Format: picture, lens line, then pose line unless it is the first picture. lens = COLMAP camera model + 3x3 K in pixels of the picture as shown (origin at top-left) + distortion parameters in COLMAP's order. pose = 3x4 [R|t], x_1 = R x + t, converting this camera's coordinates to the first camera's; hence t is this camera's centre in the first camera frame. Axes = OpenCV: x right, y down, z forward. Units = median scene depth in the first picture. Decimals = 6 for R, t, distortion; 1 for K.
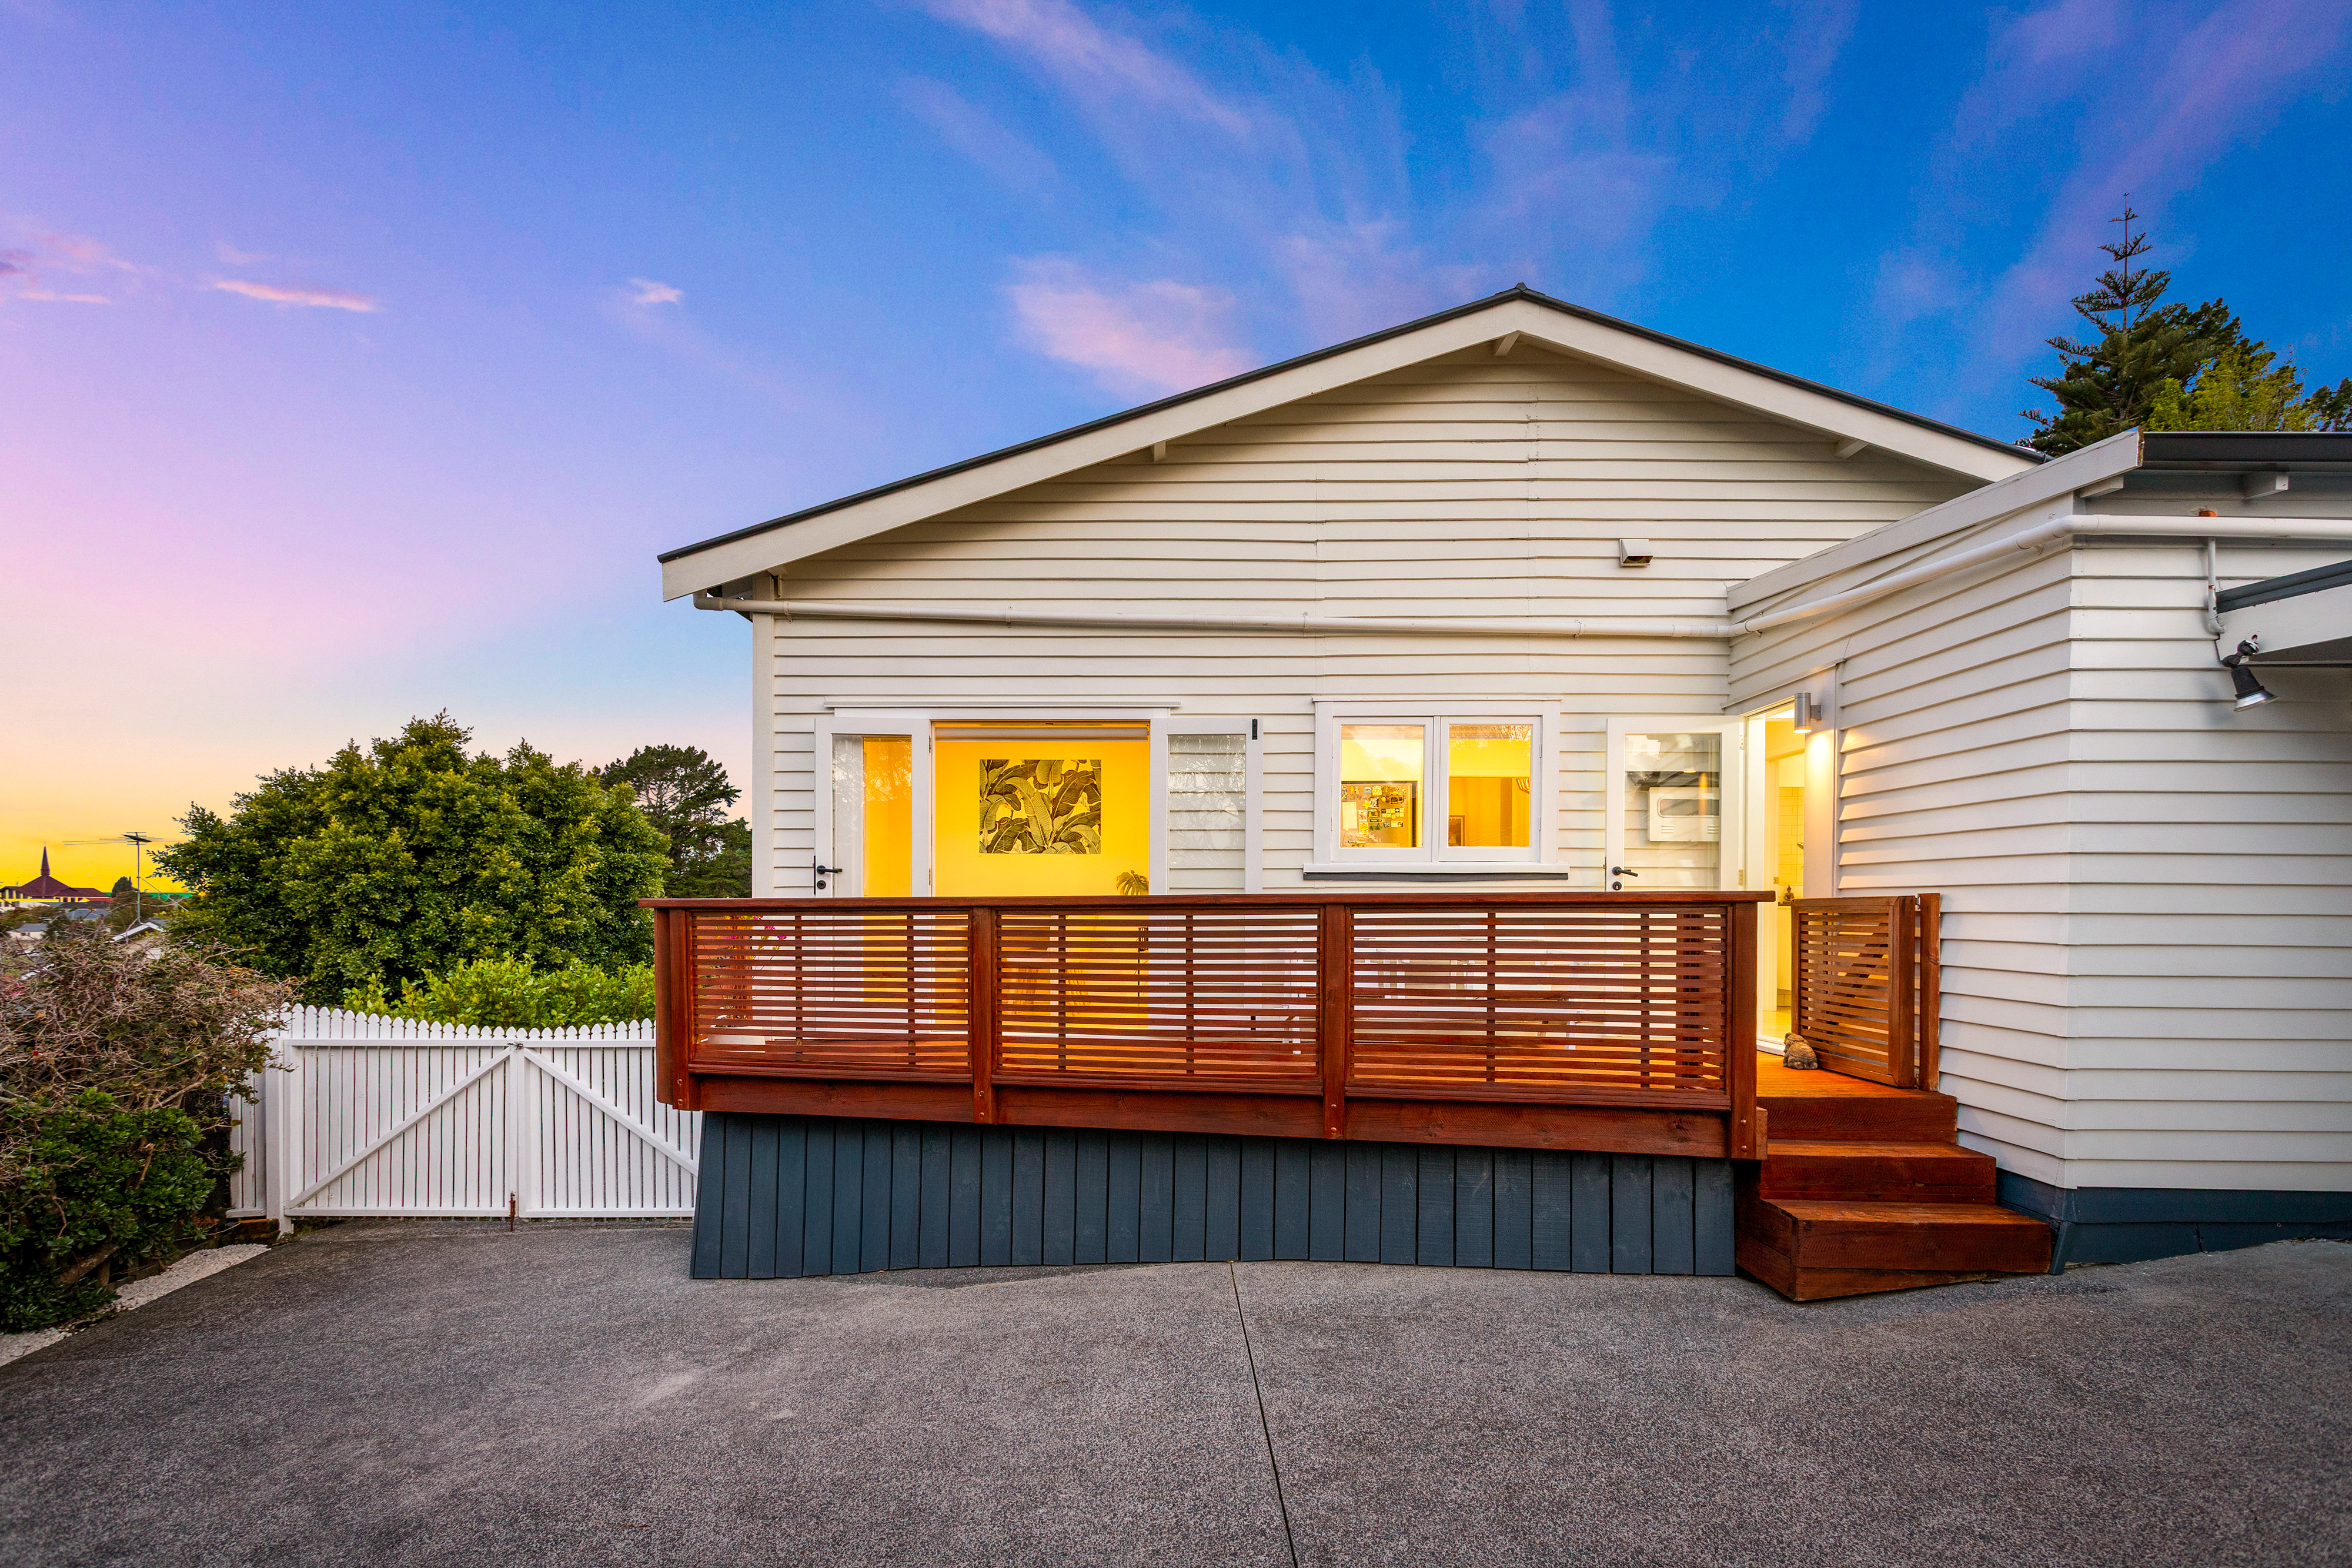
lens RADIAL K [[1109.2, 0, 1155.1], [0, 1109.2, 923.4], [0, 0, 1]] dist [0.001508, 0.001767]
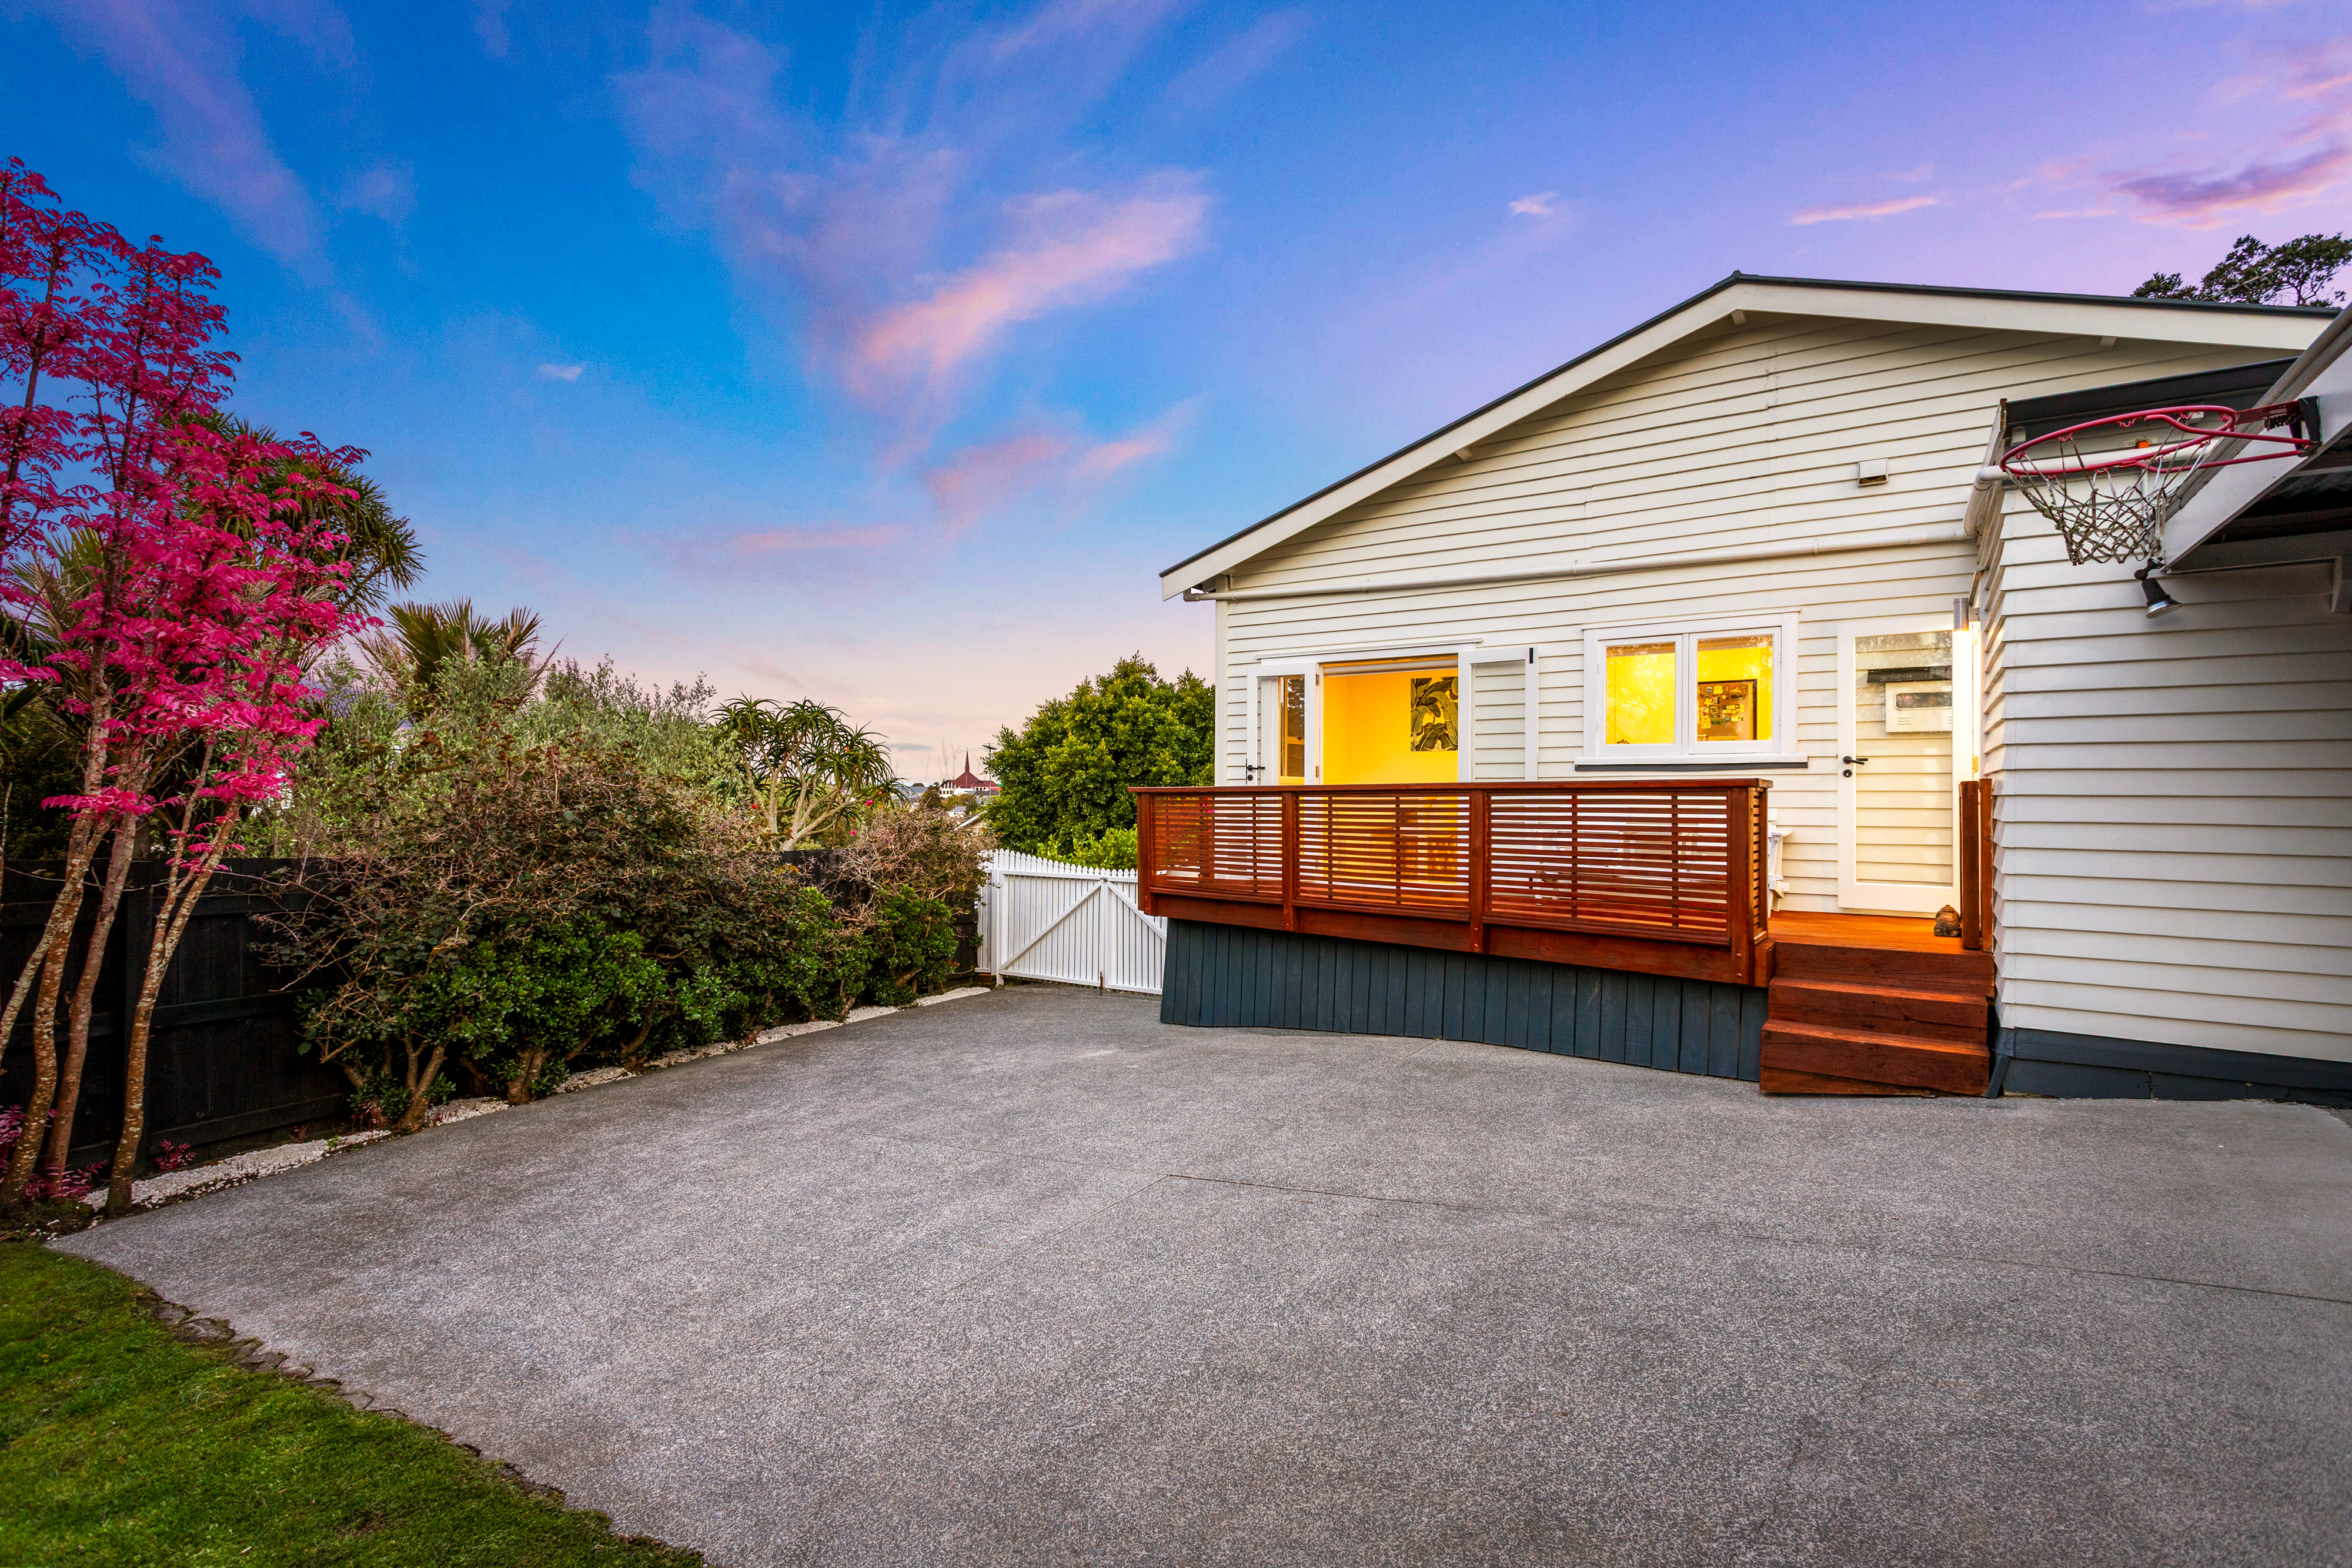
lens RADIAL K [[1162.2, 0, 1182.2], [0, 1162.2, 794.6], [0, 0, 1]] dist [0.002217, 0.000662]
pose [[0.818702, 0.000736, -0.574218, 0.531490], [-0.009529, 0.999879, -0.012304, 0.008416], [0.574140, 0.015545, 0.818610, -0.342490]]
